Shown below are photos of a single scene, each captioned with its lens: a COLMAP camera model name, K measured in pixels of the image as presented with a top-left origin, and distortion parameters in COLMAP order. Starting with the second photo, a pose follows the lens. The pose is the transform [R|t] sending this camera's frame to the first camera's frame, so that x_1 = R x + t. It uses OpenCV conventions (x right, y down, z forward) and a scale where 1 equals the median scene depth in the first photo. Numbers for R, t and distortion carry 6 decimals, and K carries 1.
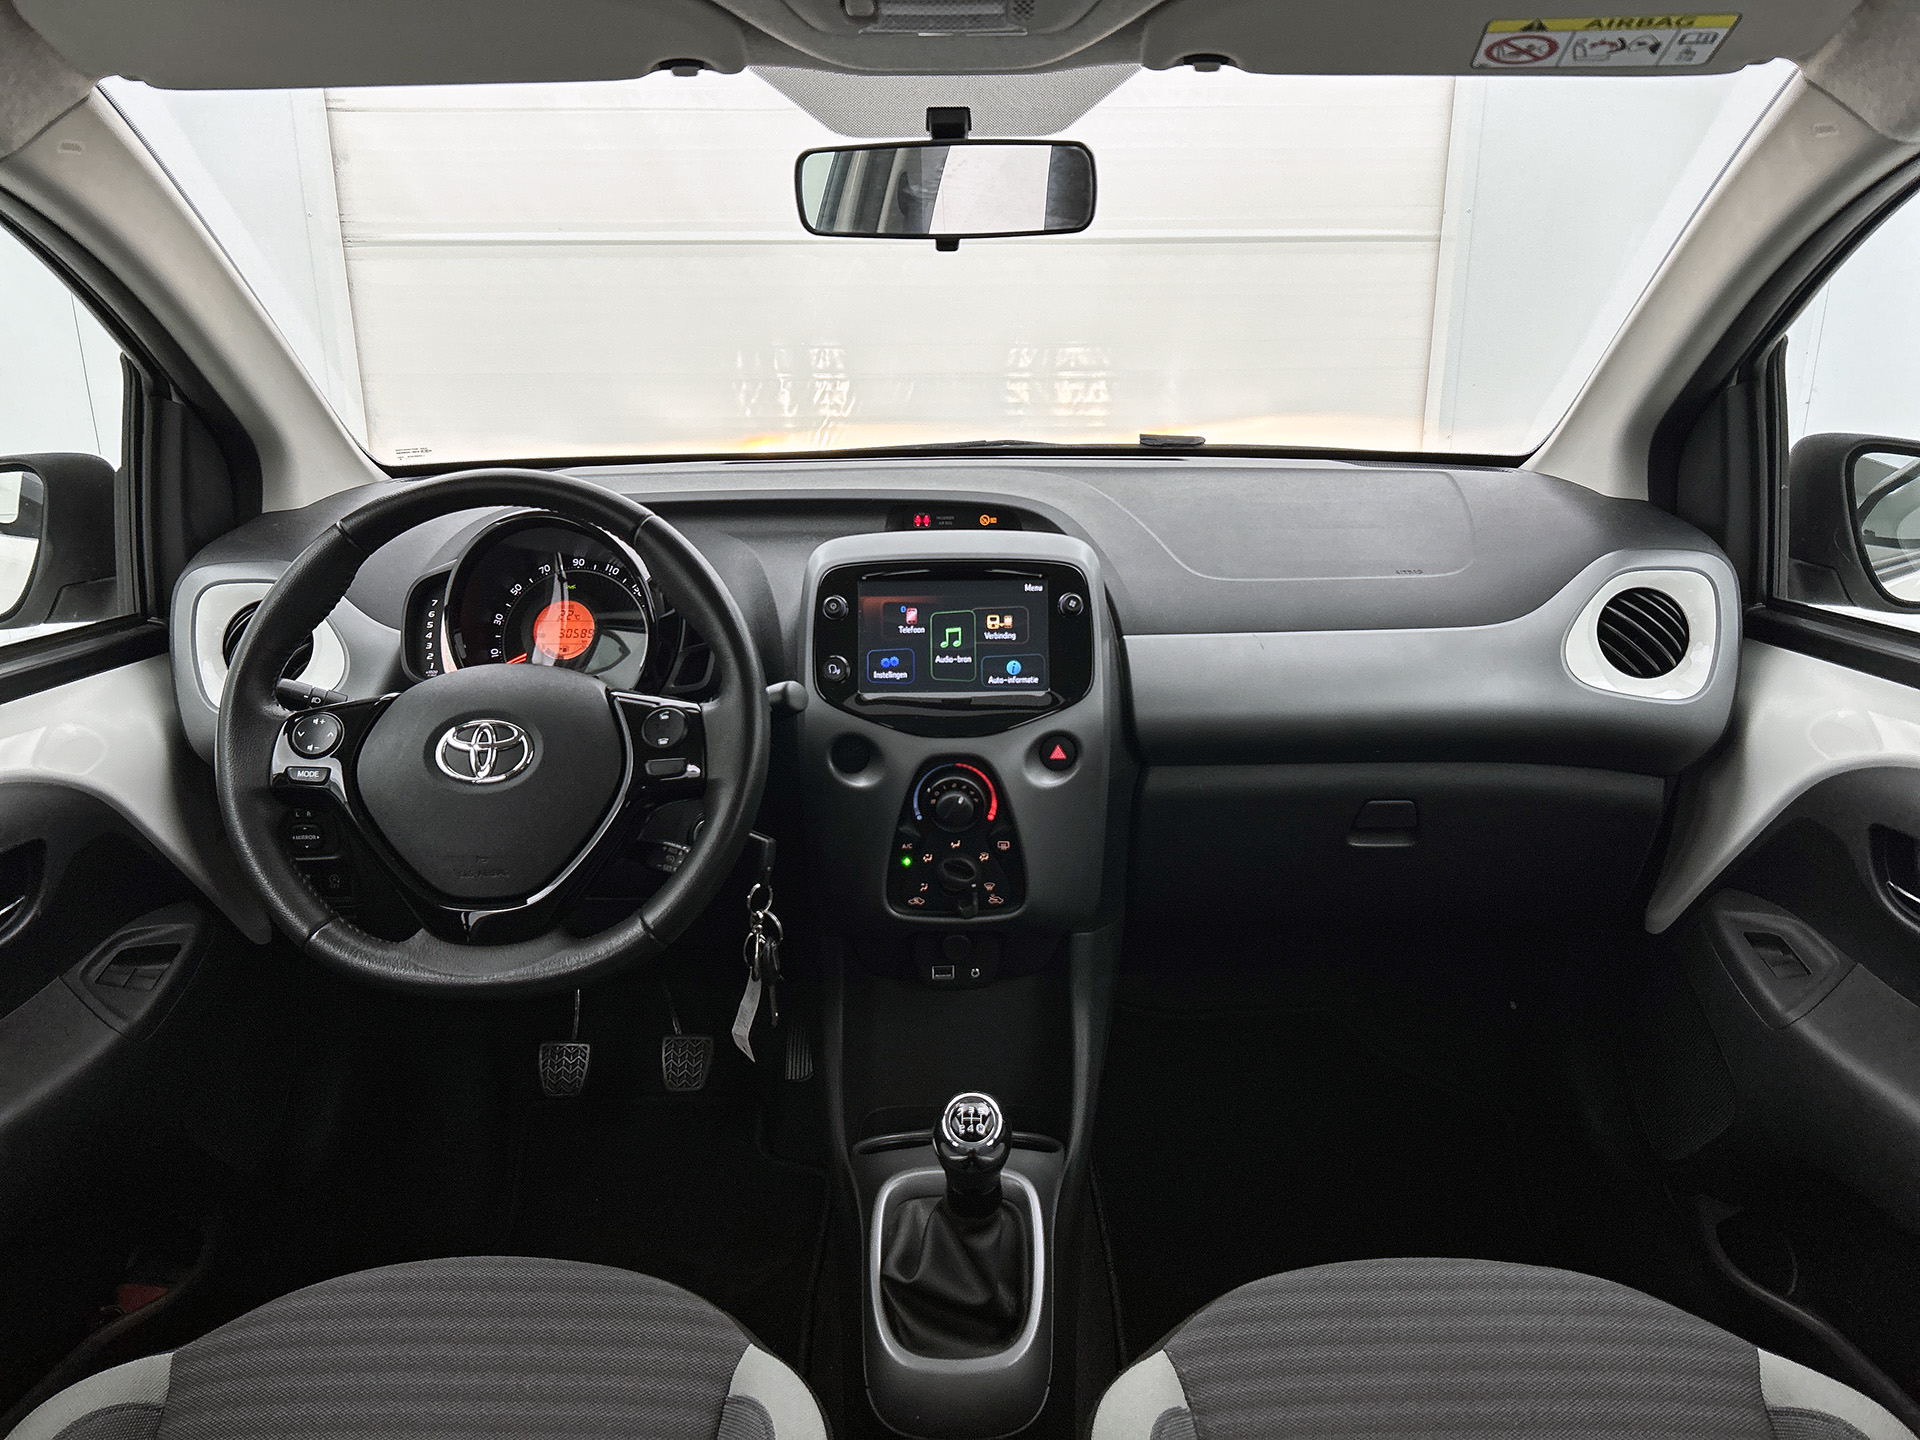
lens RADIAL K [[1444.7, 0, 961.3], [0, 1444.7, 716.4], [0, 0, 1]] dist [0.016827, -0.022316]
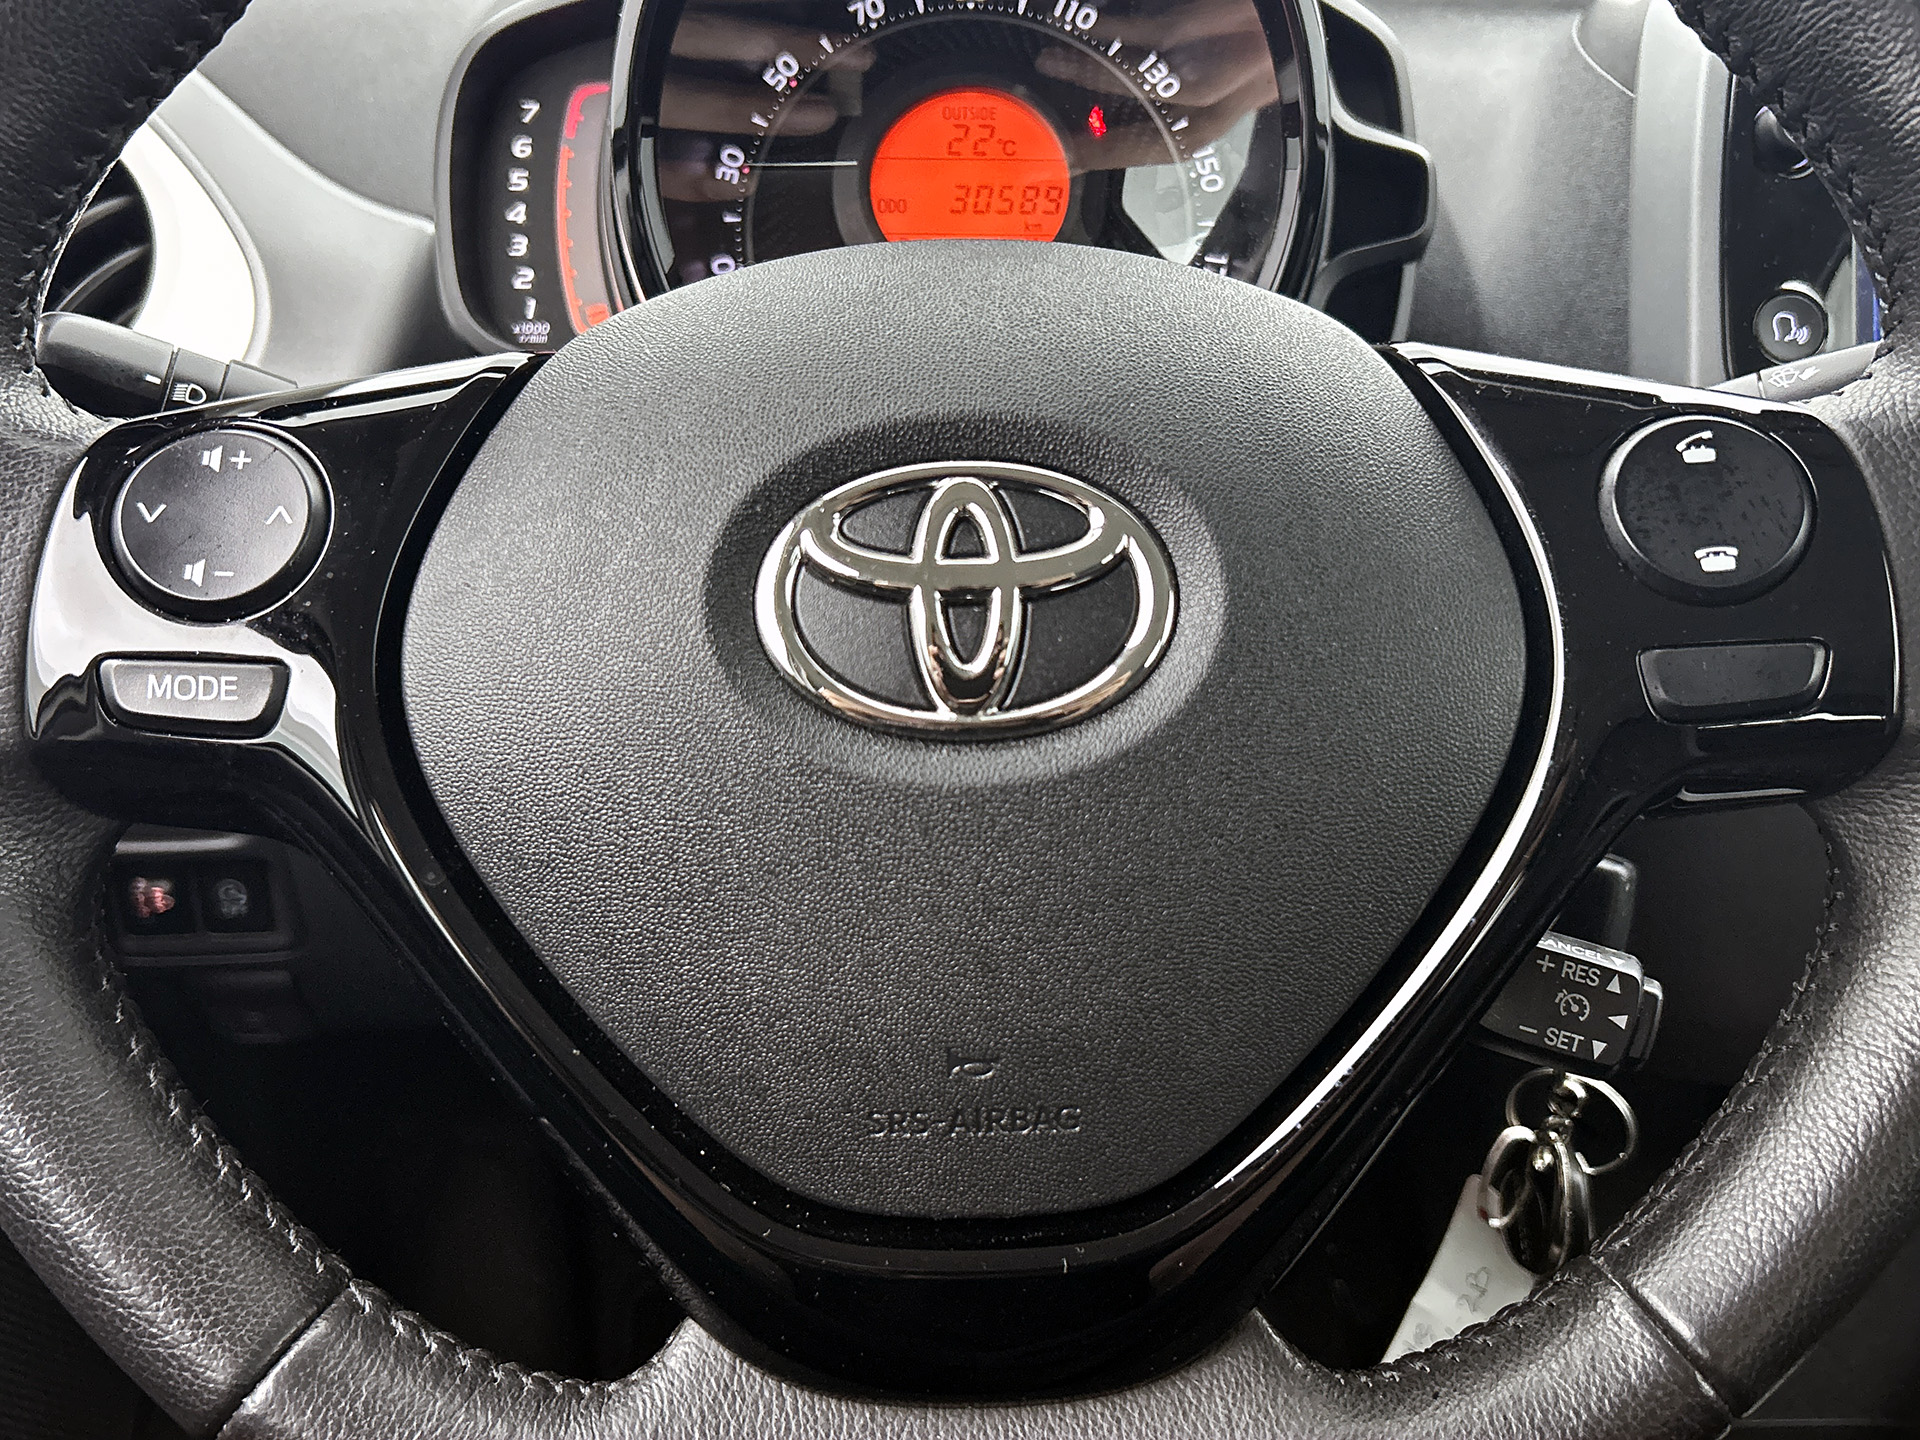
lens RADIAL K [[1737.1, 0, 958.9], [0, 1737.1, 730.3], [0, 0, 1]] dist [0.013316, -0.009287]
pose [[0.999646, 0.004827, 0.026150, -0.330768], [-0.008084, 0.992009, 0.125911, 0.010183], [-0.025333, -0.126077, 0.991697, 0.709931]]
